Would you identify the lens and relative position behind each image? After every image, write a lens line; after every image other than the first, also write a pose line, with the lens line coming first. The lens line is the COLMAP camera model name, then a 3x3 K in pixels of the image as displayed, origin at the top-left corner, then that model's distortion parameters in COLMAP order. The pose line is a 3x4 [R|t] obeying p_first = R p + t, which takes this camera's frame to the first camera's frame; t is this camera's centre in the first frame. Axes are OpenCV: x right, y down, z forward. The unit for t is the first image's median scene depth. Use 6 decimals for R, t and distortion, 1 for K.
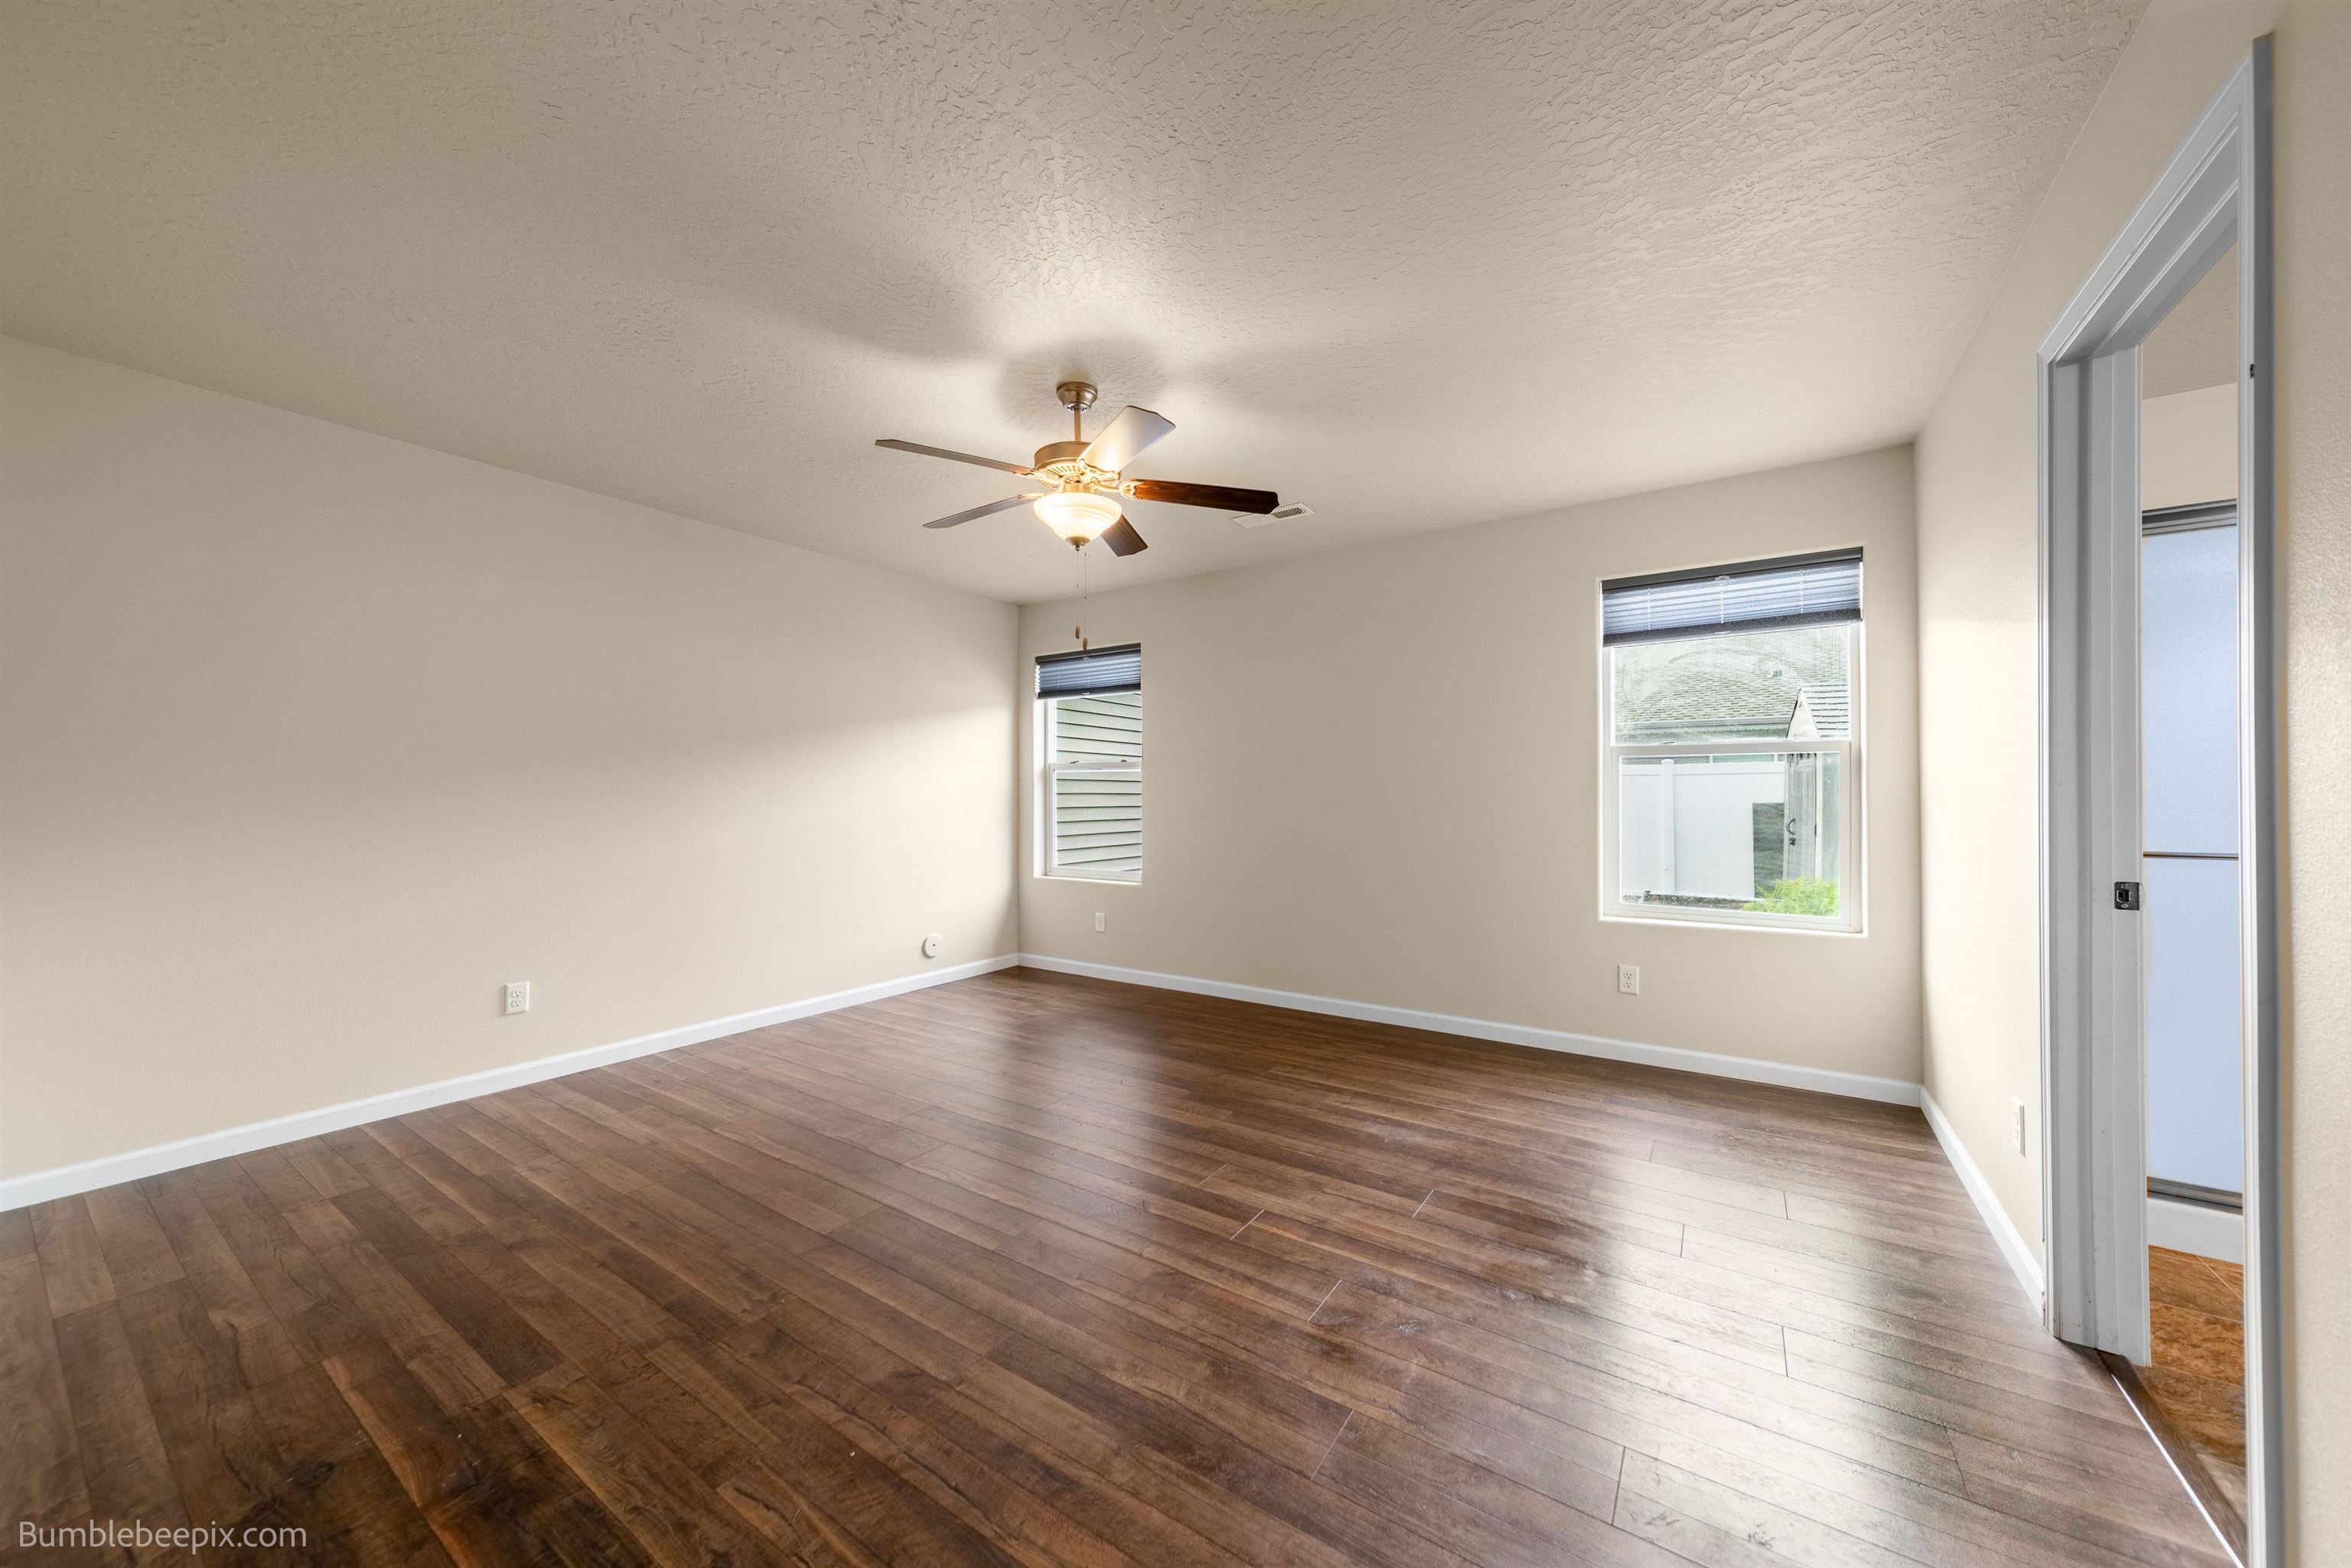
lens RADIAL K [[820.6, 0, 1172.3], [0, 820.6, 793.7], [0, 0, 1]] dist [0.008236, -0.000371]
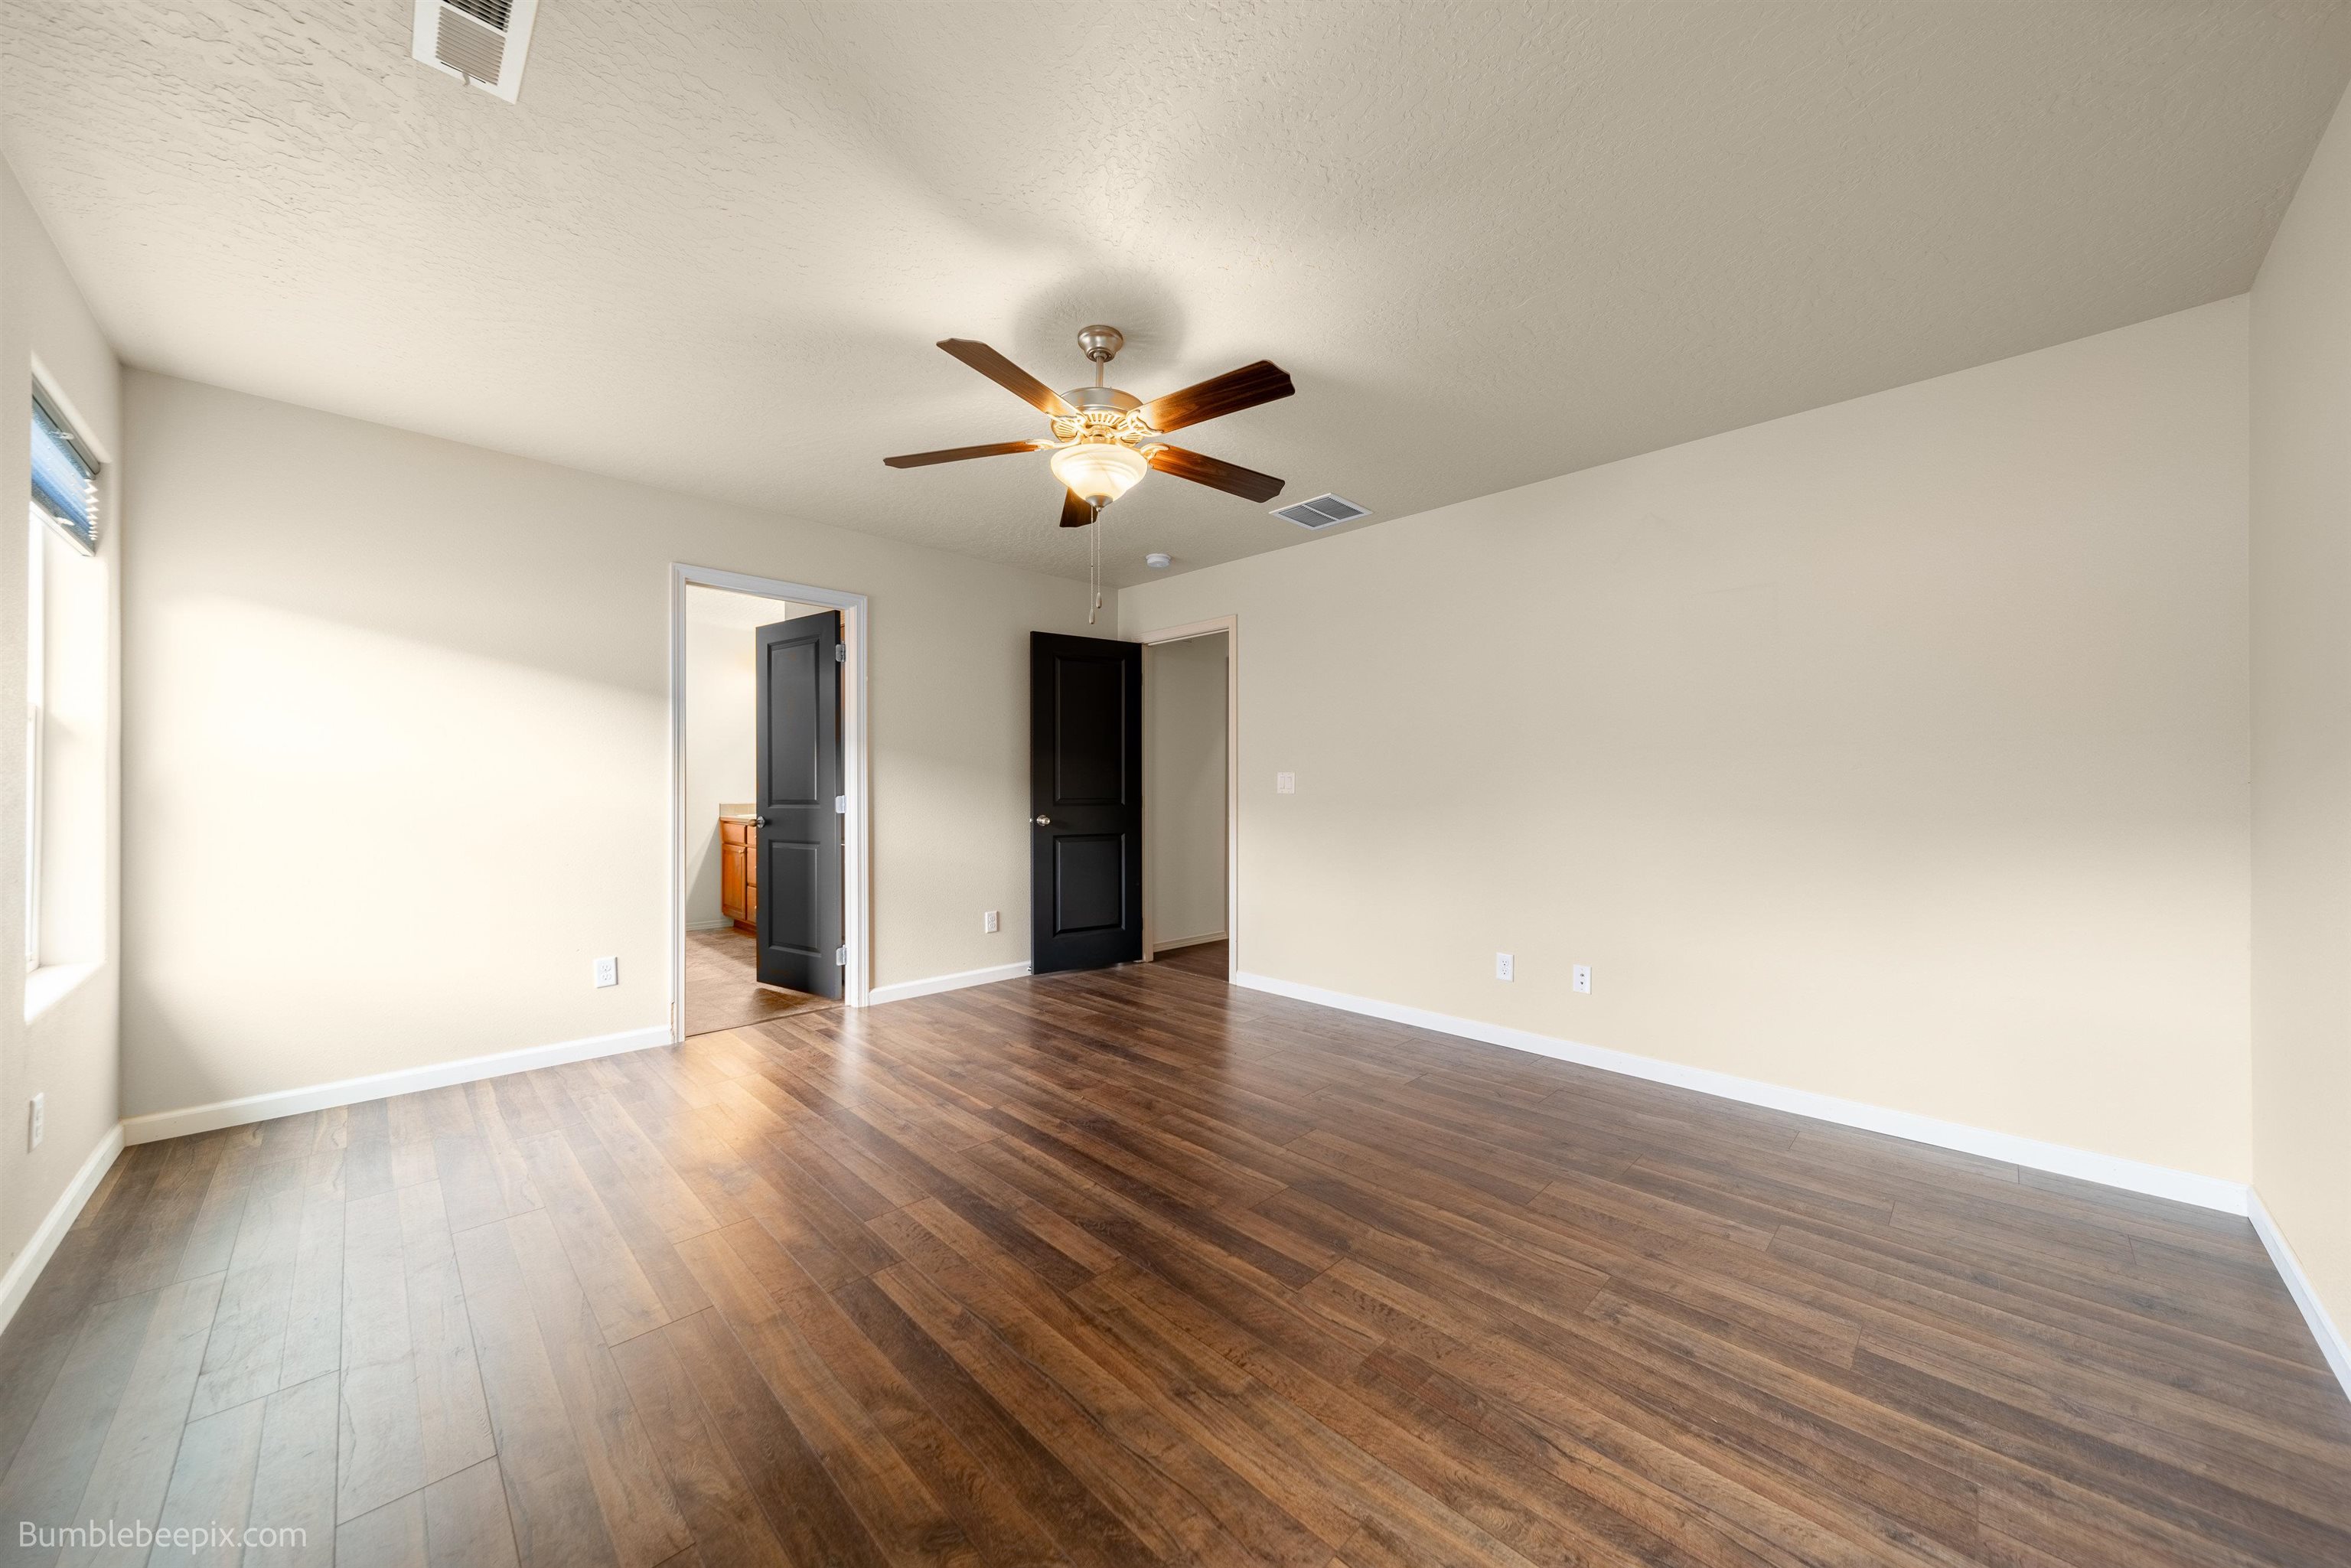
lens RADIAL K [[820.6, 0, 1169.0], [0, 820.6, 785.7], [0, 0, 1]] dist [0.008236, -0.000371]
pose [[-0.980209, 0.000271, 0.197964, -0.413437], [-0.000746, 0.999987, -0.005063, 0.015065], [-0.197963, -0.005110, -0.980196, 2.093227]]
